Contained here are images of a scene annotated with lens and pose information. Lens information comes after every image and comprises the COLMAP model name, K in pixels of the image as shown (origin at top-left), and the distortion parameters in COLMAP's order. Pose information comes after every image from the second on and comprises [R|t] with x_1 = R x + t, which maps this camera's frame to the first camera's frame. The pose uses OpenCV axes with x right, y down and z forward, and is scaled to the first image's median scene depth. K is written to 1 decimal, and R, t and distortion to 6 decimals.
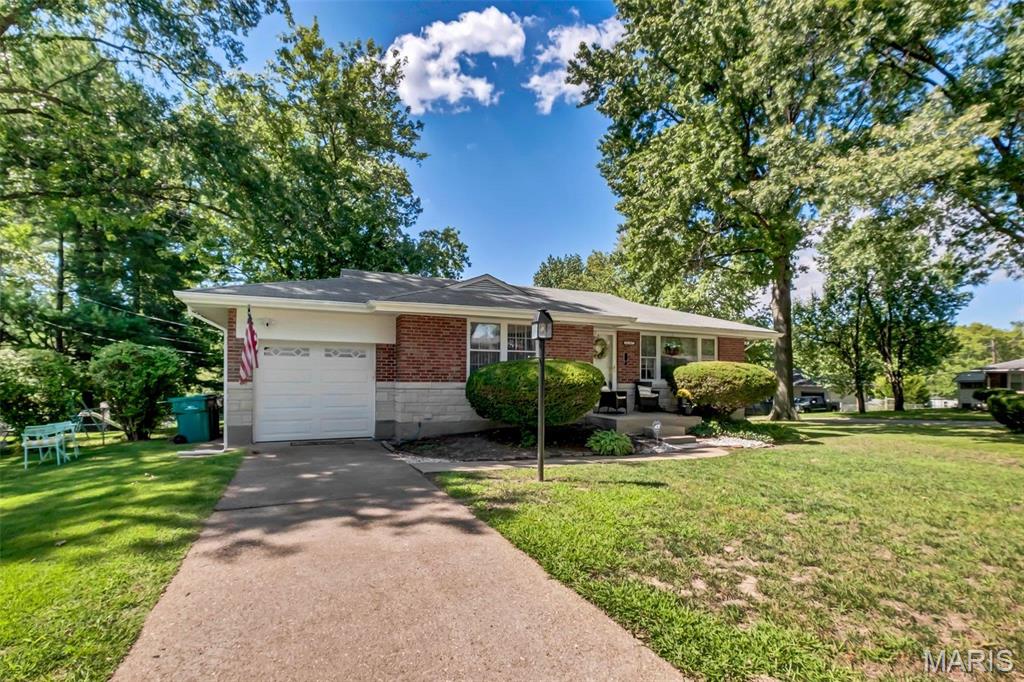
lens RADIAL K [[455.4, 0, 513.3], [0, 455.4, 367.0], [0, 0, 1]] dist [-0.000514, -0.000217]
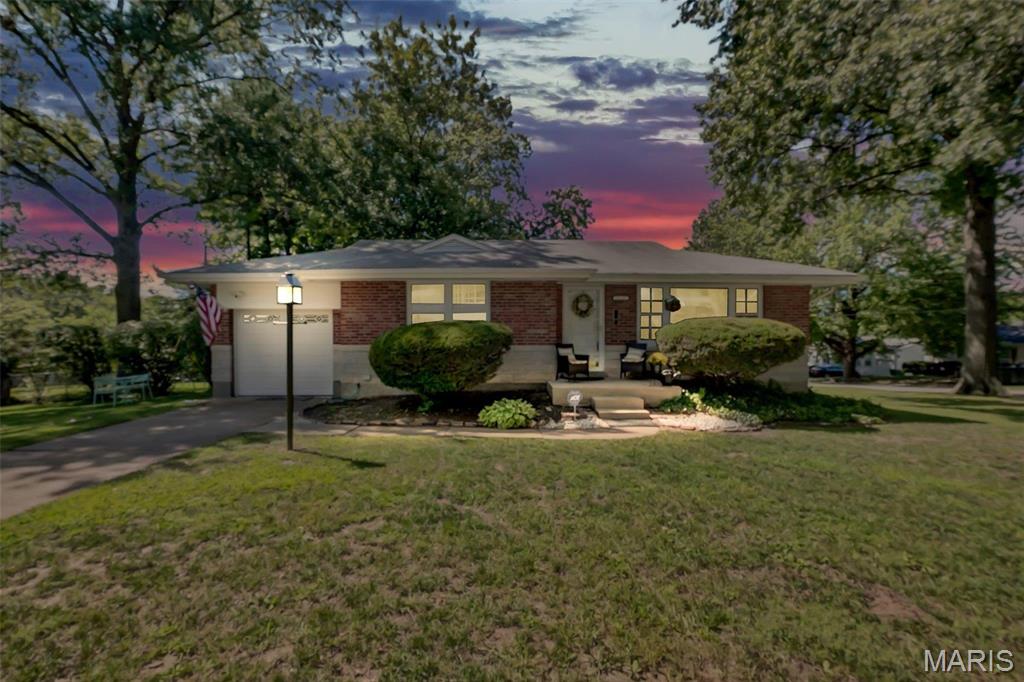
lens RADIAL K [[448.9, 0, 512.0], [0, 448.9, 341.0], [0, 0, 1]] dist [-0.002361, -0.000219]
pose [[0.919065, -0.001698, -0.394103, 0.467658], [0.015788, 0.999347, 0.032514, -0.003166], [0.393791, -0.036105, 0.918491, 0.165853]]
